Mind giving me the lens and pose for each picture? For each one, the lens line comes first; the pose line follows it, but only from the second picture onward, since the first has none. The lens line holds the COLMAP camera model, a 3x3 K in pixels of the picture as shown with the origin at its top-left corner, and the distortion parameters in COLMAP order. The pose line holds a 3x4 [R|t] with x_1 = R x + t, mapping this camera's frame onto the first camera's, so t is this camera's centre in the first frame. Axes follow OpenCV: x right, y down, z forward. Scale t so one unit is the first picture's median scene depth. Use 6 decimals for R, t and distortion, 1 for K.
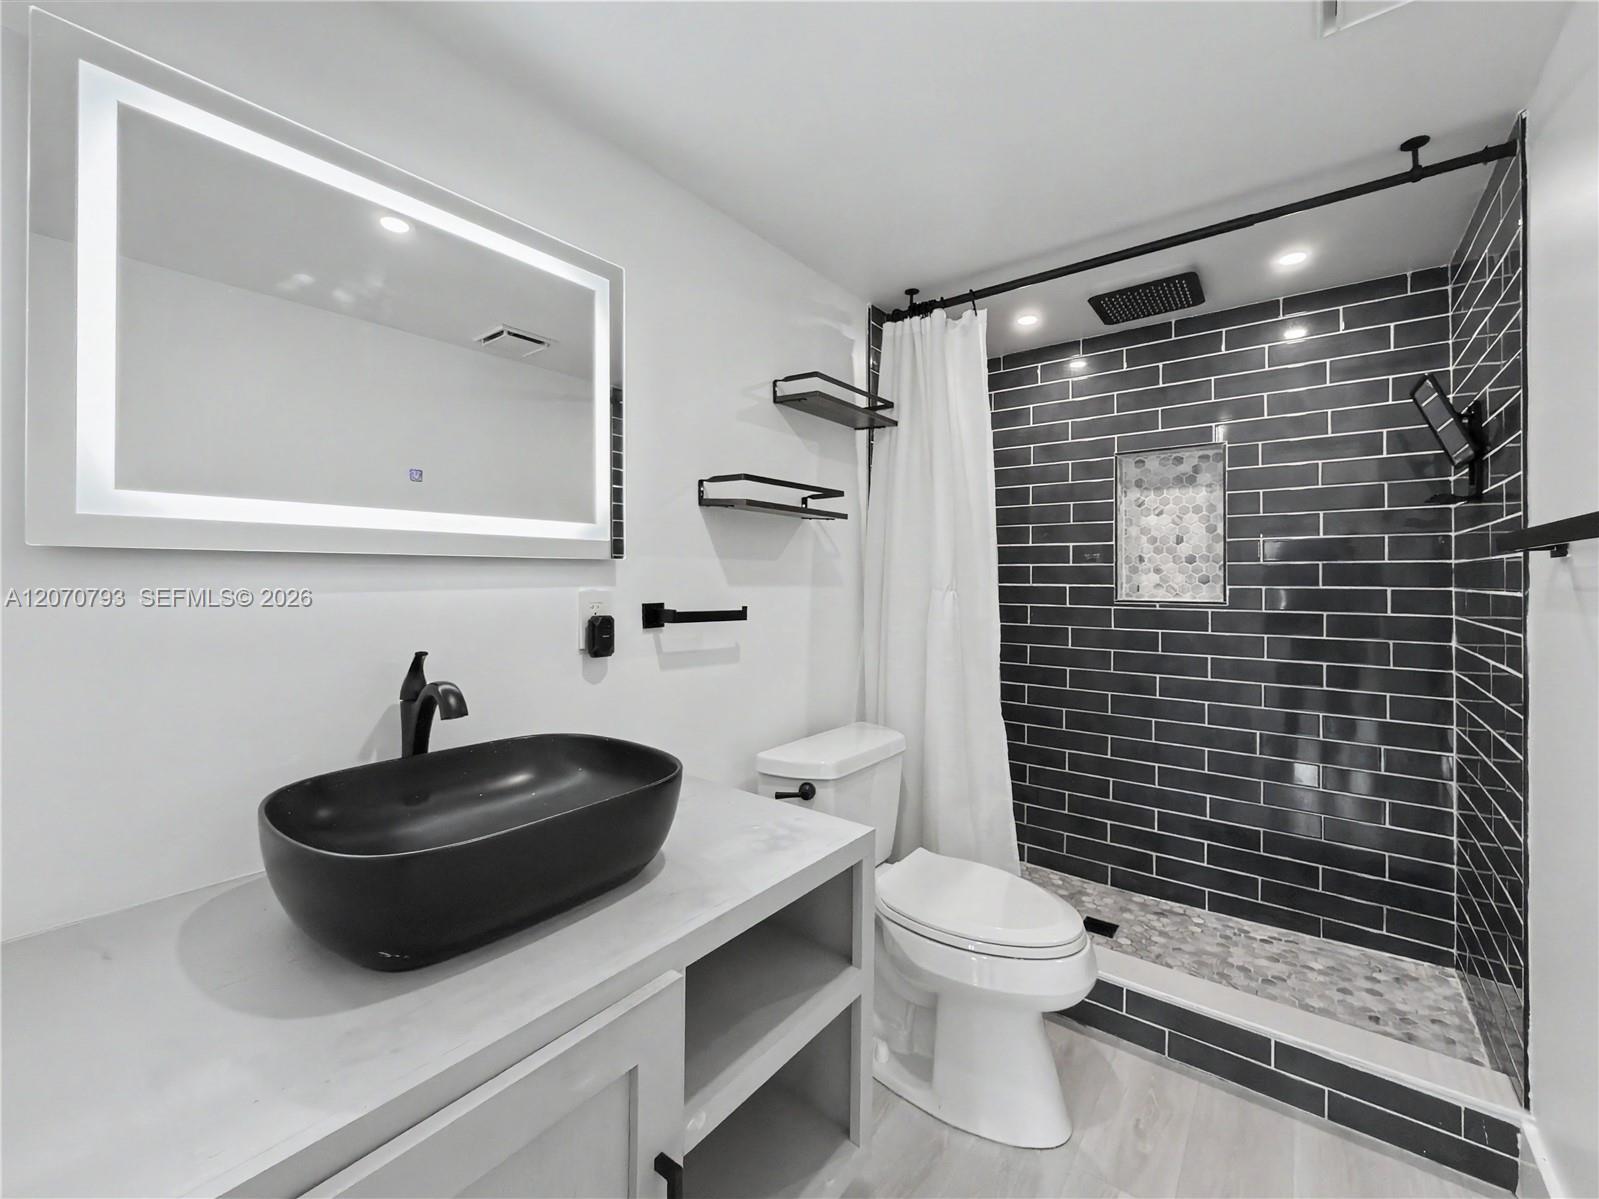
lens RADIAL K [[665.3, 0, 799.3], [0, 665.3, 573.1], [0, 0, 1]] dist [-0.002472, -0.000089]
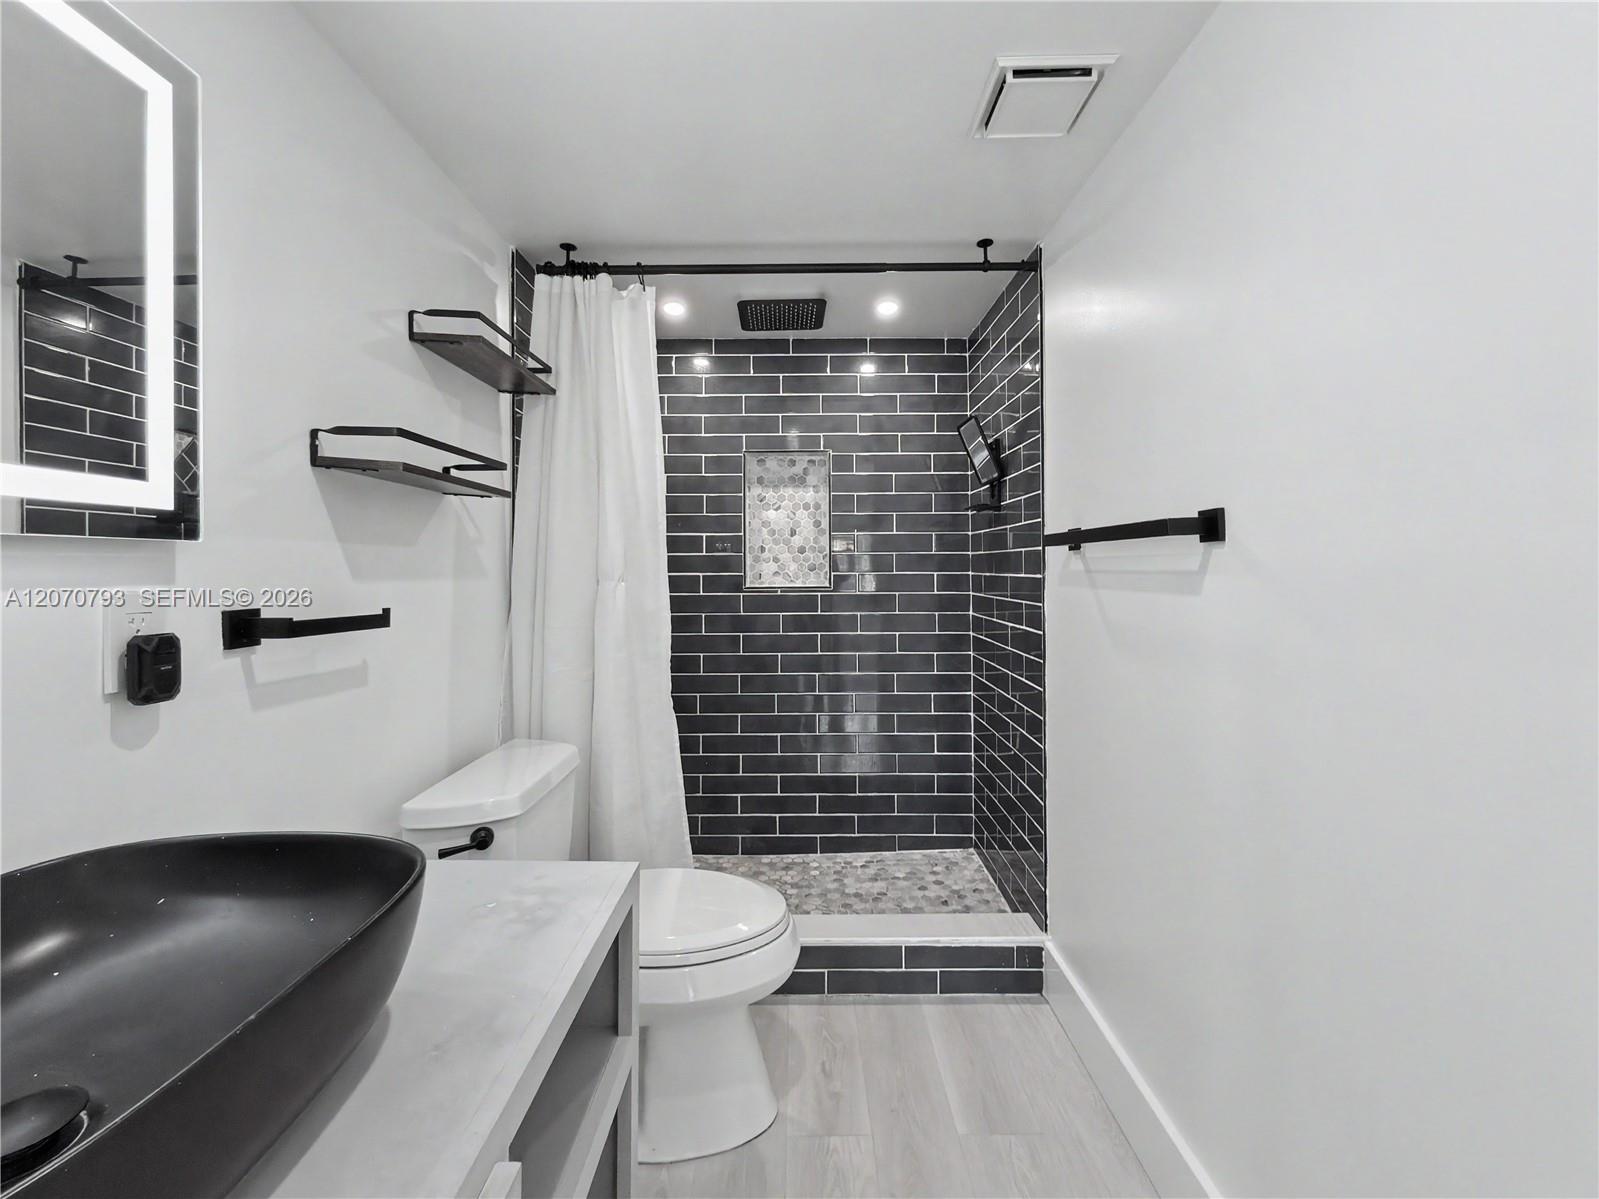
lens RADIAL K [[668.4, 0, 801.2], [0, 668.4, 558.6], [0, 0, 1]] dist [-0.000500, 0.000295]
pose [[0.790477, 0.001038, 0.612491, -0.145677], [0.002581, 0.999984, -0.005026, 0.000110], [-0.612486, 0.005554, 0.790462, 0.114015]]
